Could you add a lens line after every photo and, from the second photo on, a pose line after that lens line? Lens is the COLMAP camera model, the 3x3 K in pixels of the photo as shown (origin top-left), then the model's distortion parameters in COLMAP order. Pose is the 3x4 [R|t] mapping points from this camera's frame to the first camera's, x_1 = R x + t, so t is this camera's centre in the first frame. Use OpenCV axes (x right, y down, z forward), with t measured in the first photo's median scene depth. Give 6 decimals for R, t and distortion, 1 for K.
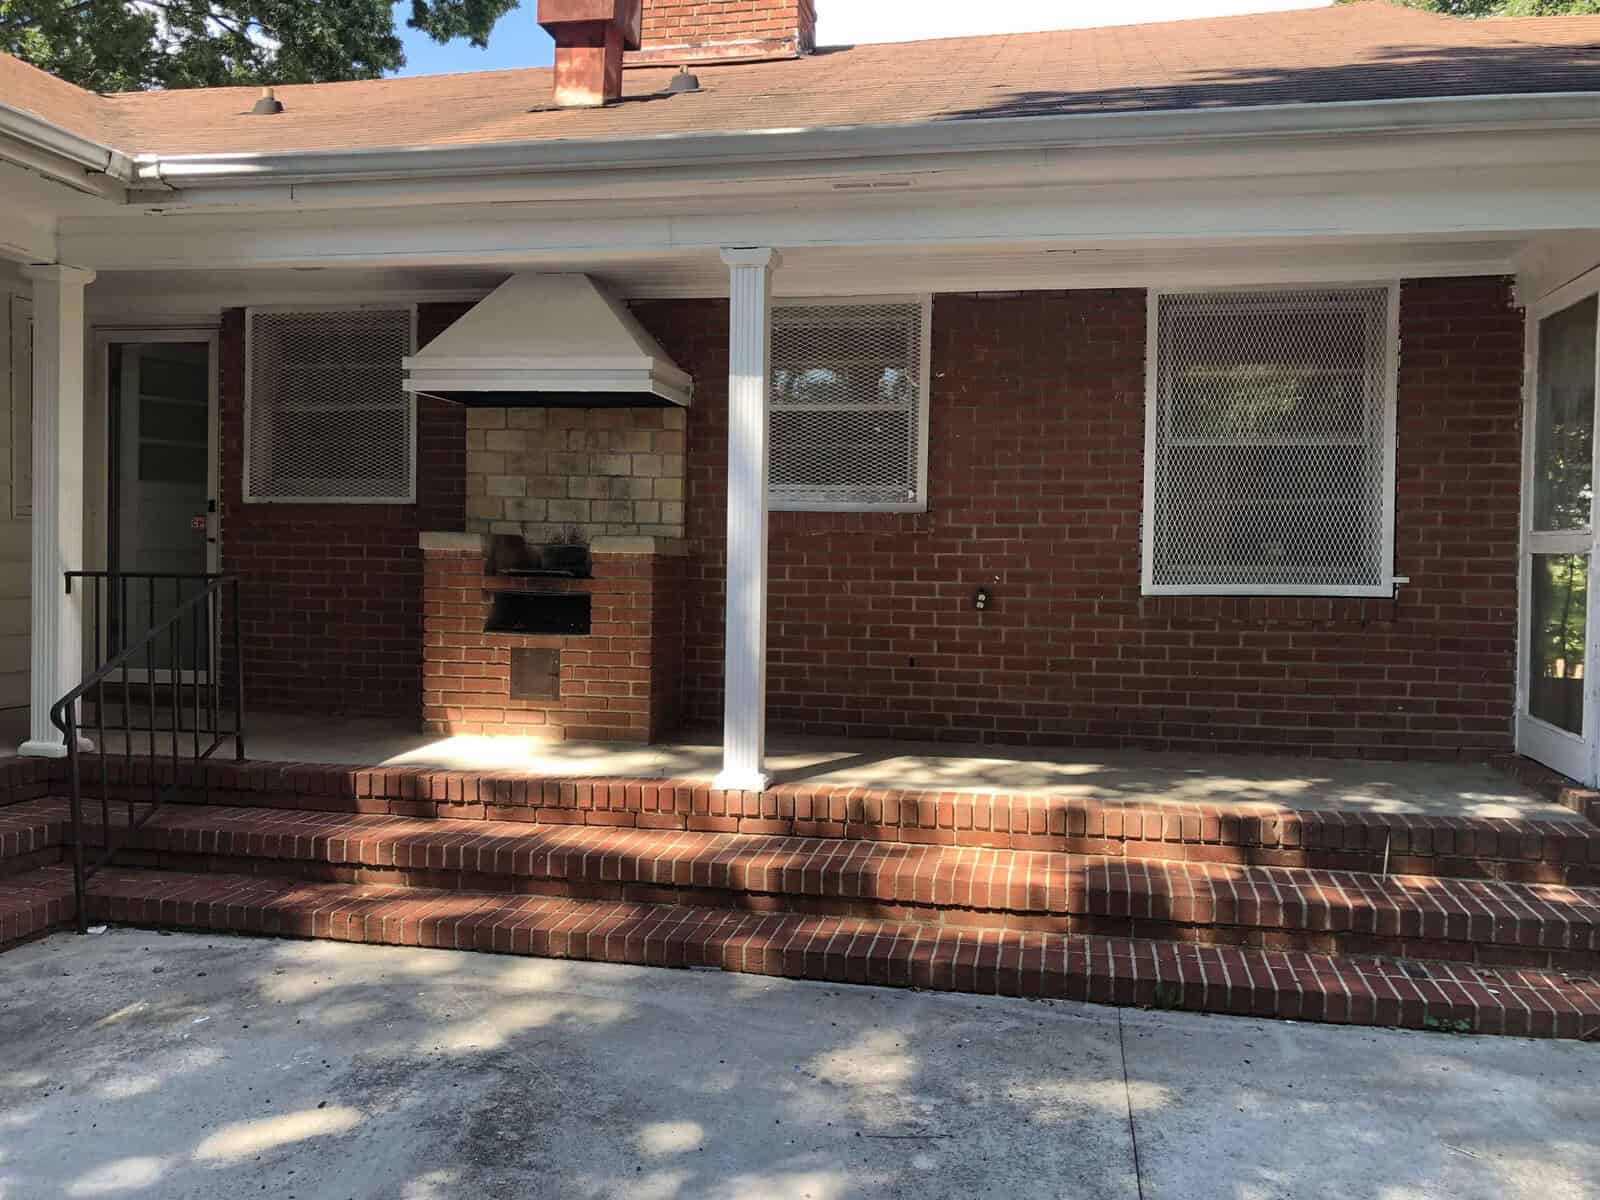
lens RADIAL K [[1214.2, 0, 873.1], [0, 1214.2, 594.0], [0, 0, 1]] dist [0.001125, 0.001274]
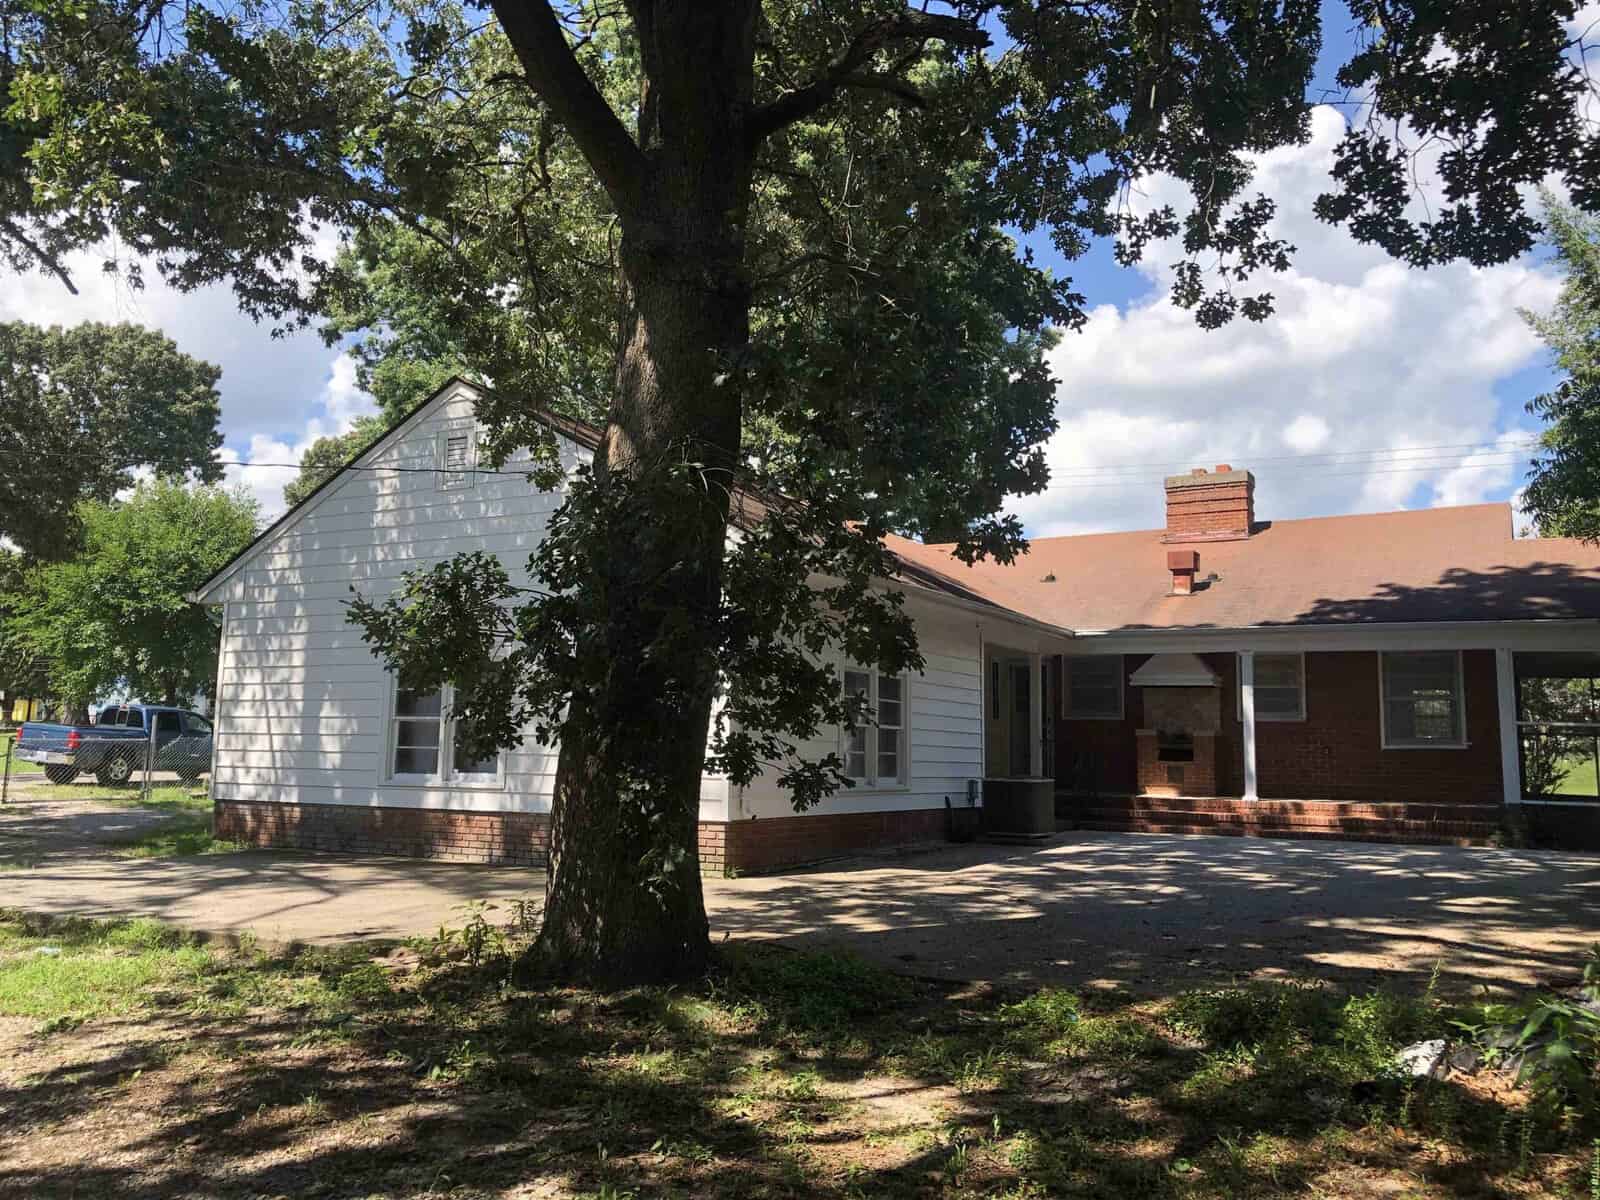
lens RADIAL K [[1214.2, 0, 873.1], [0, 1214.2, 594.0], [0, 0, 1]] dist [0.001125, 0.001274]
pose [[0.943544, -0.041088, -0.328690, 0.038840], [-0.012634, 0.987092, -0.159657, 0.117286], [0.331007, 0.154796, 0.930845, -2.264417]]
